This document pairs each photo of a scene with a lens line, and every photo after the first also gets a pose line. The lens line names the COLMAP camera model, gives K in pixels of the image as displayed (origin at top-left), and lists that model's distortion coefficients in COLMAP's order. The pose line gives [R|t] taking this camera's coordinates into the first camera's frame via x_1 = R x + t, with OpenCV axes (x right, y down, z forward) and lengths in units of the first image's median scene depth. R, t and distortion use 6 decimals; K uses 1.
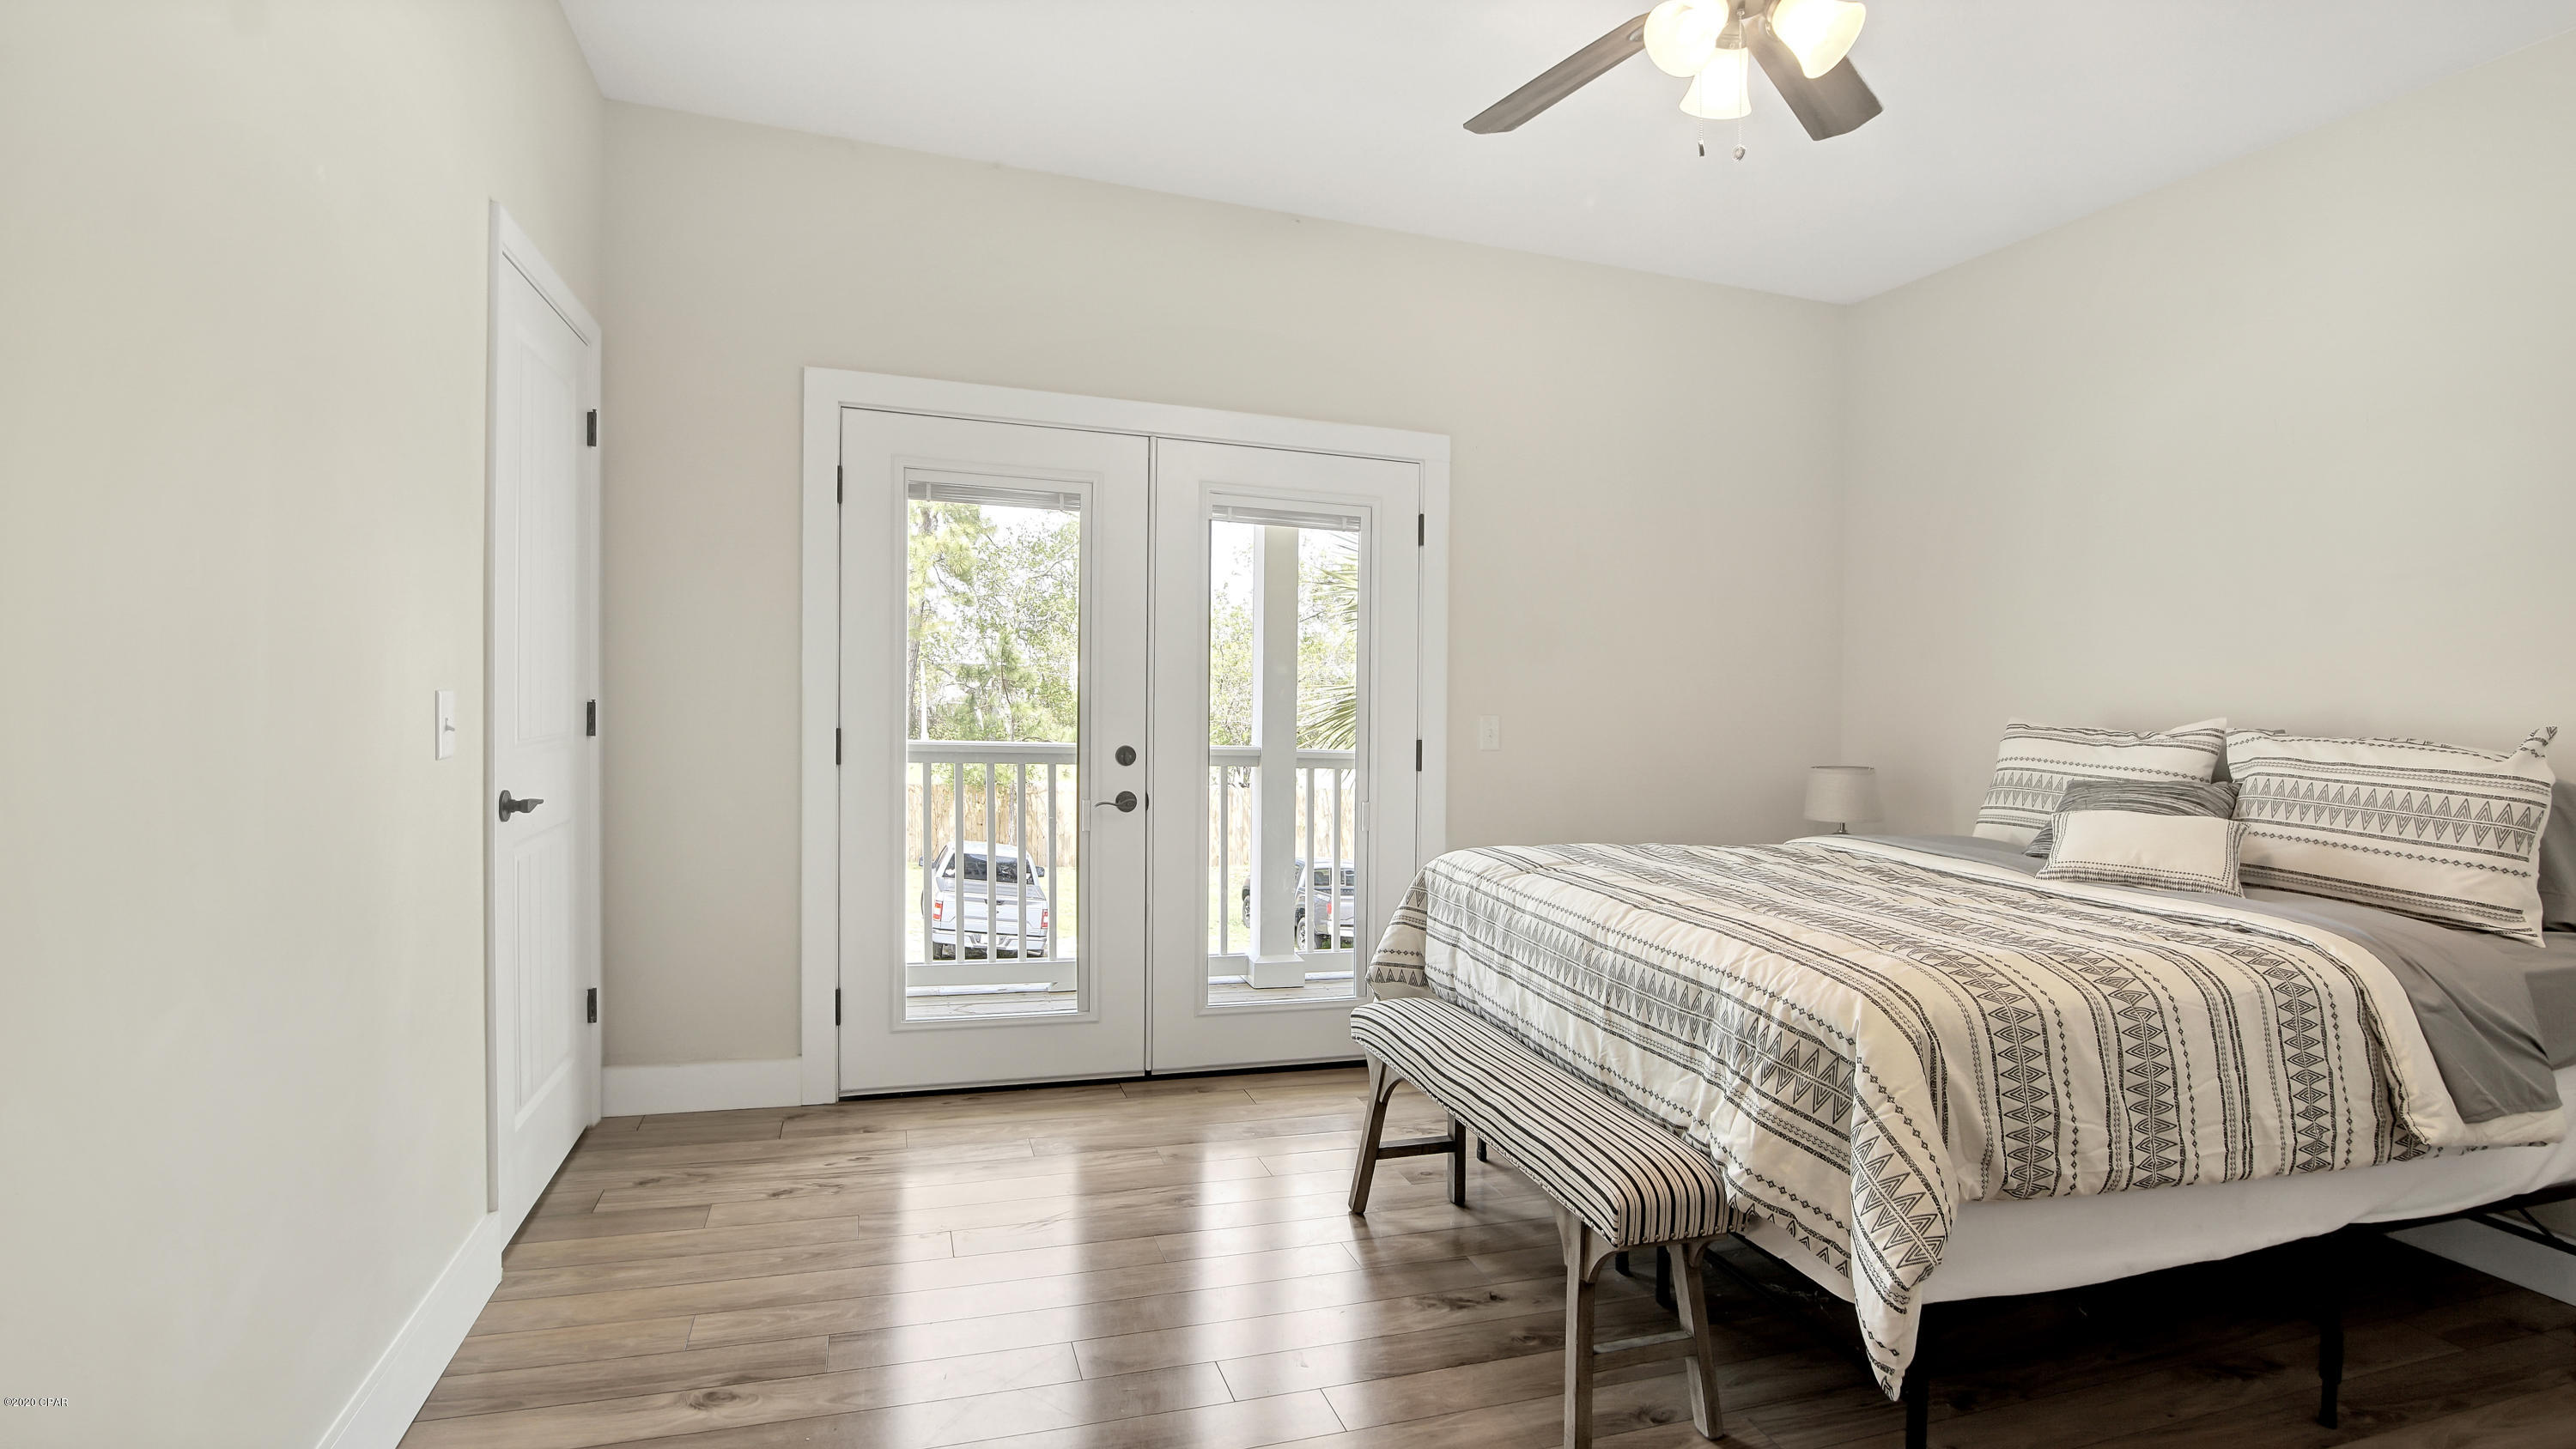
lens RADIAL K [[1212.5, 0, 1282.3], [0, 1212.5, 674.8], [0, 0, 1]] dist [-0.016135, 0.005779]
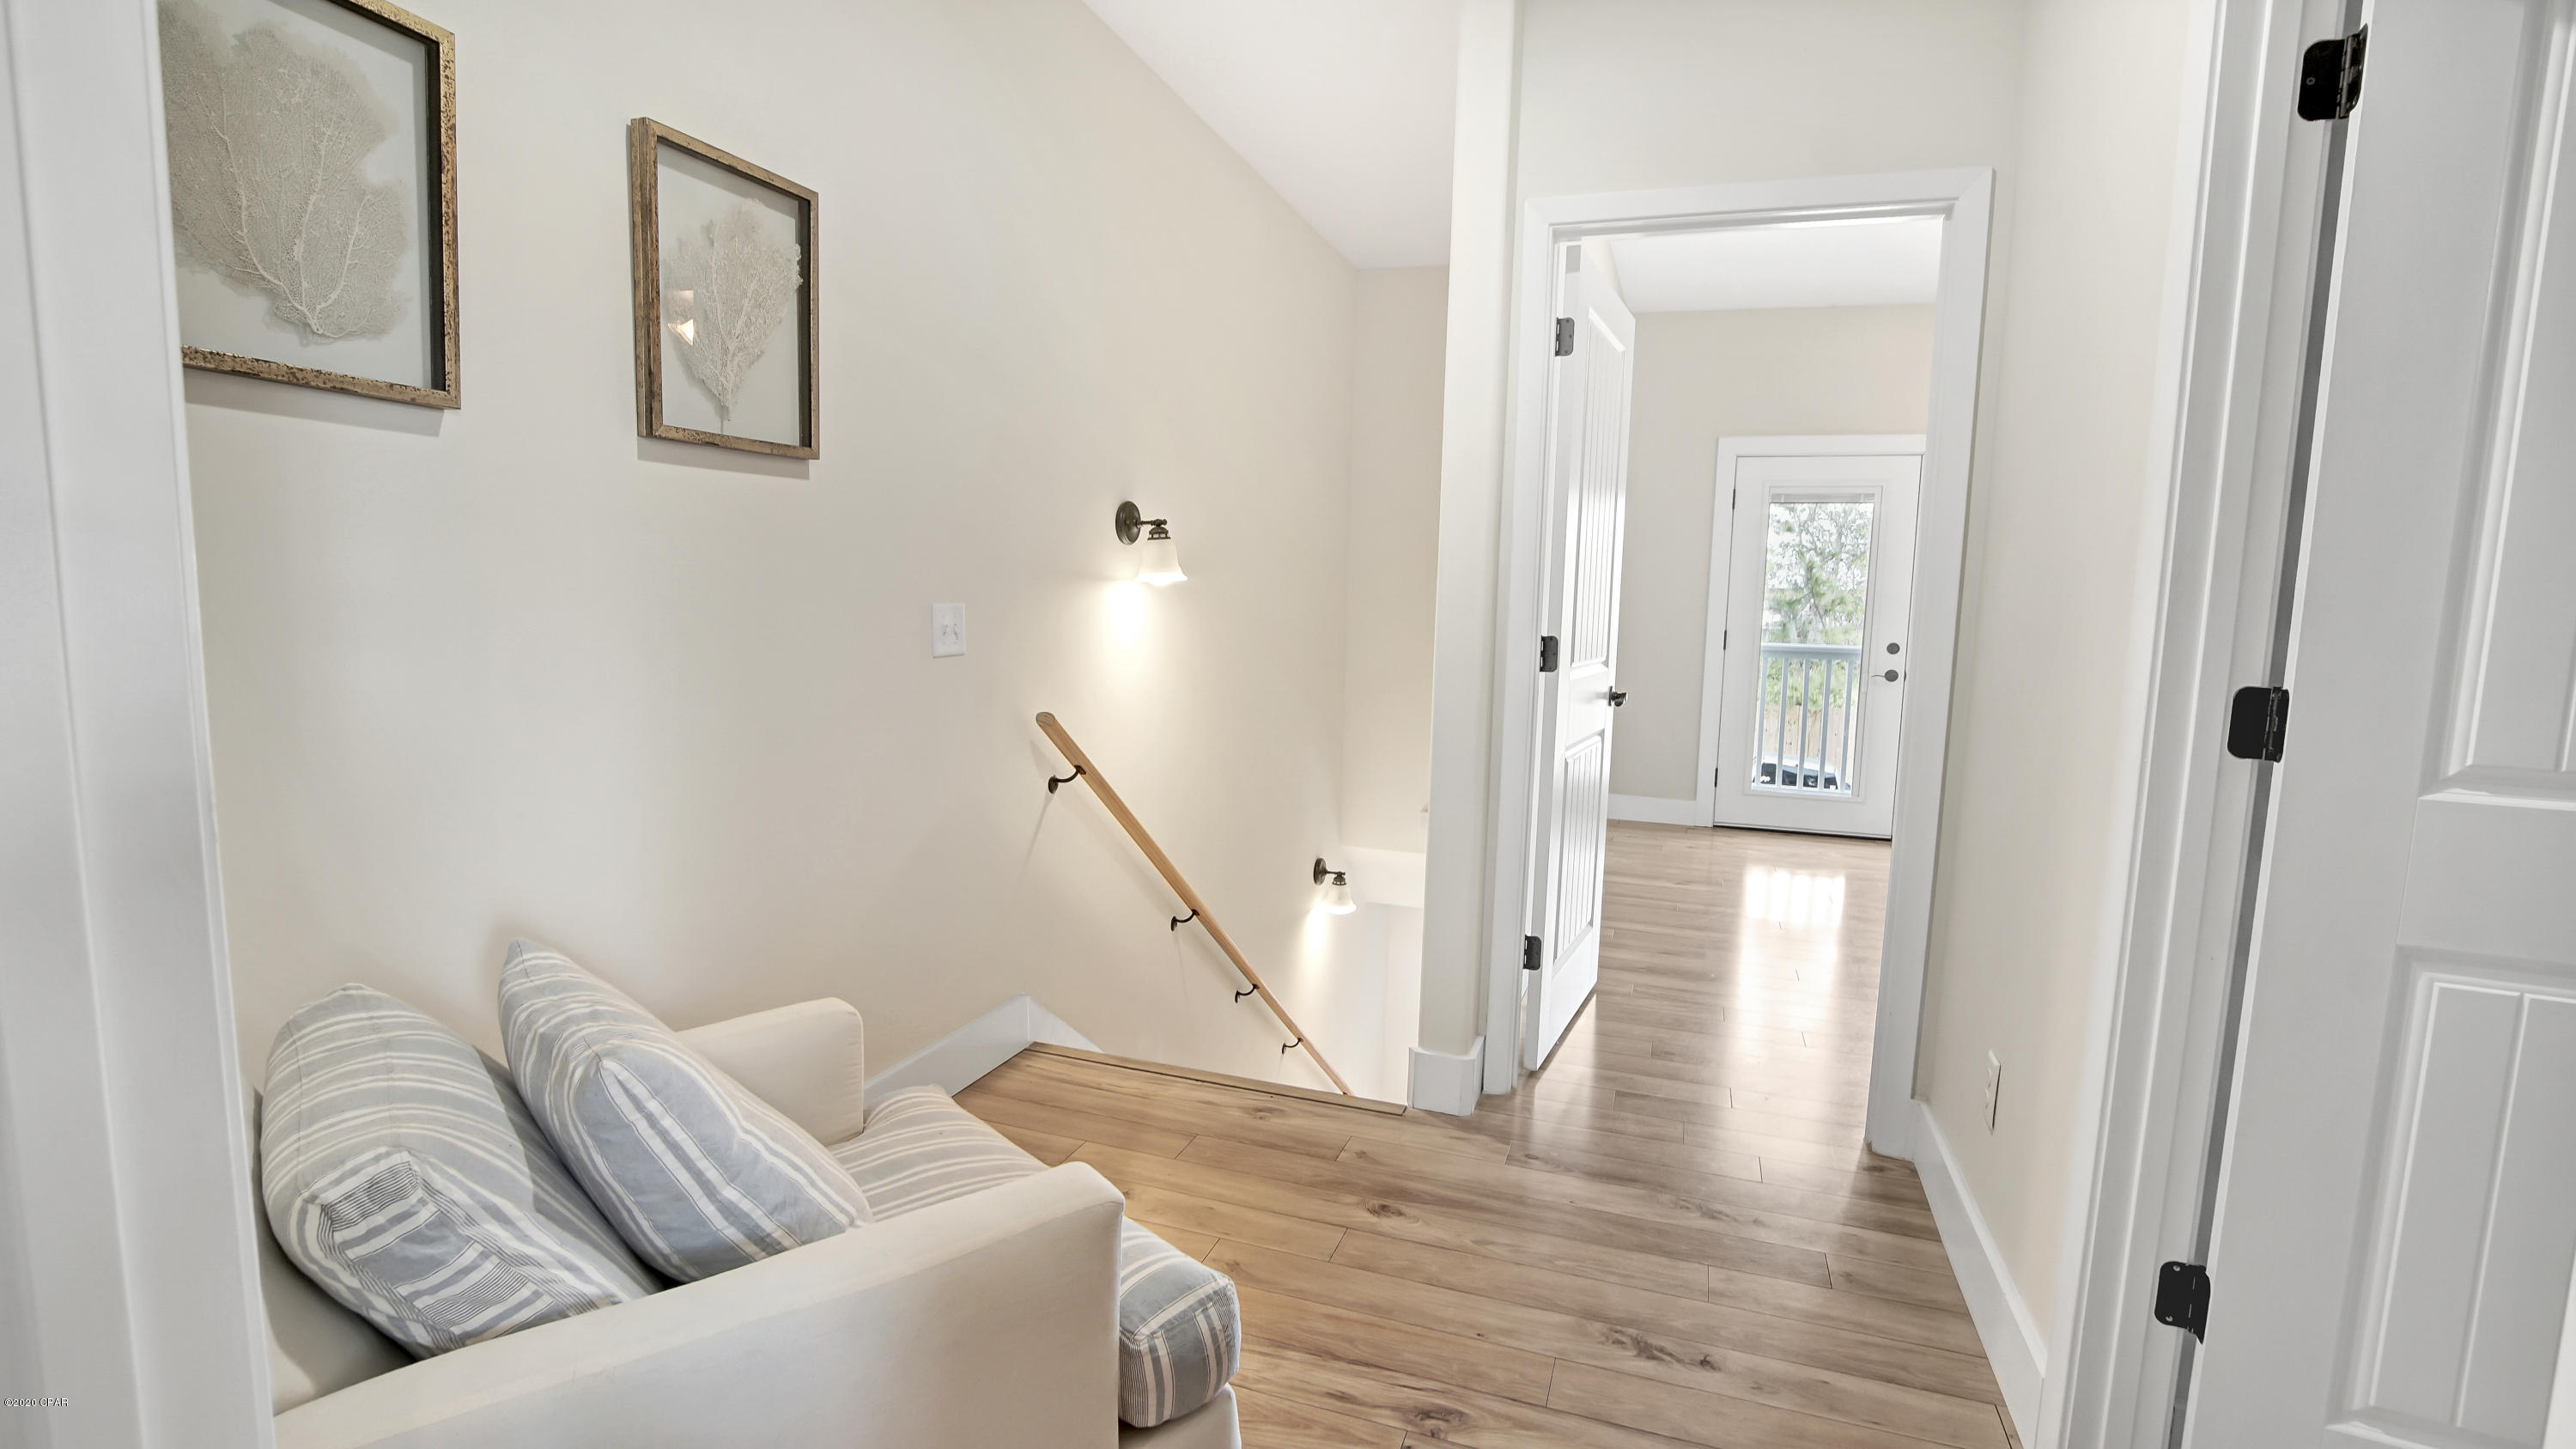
lens RADIAL K [[1212.8, 0, 1282.3], [0, 1212.8, 674.7], [0, 0, 1]] dist [-0.016135, 0.005779]
pose [[0.798669, 0.060354, -0.598736, 0.207651], [-0.022987, 0.997291, 0.069867, 0.003771], [0.601332, -0.042037, 0.797893, -0.892106]]
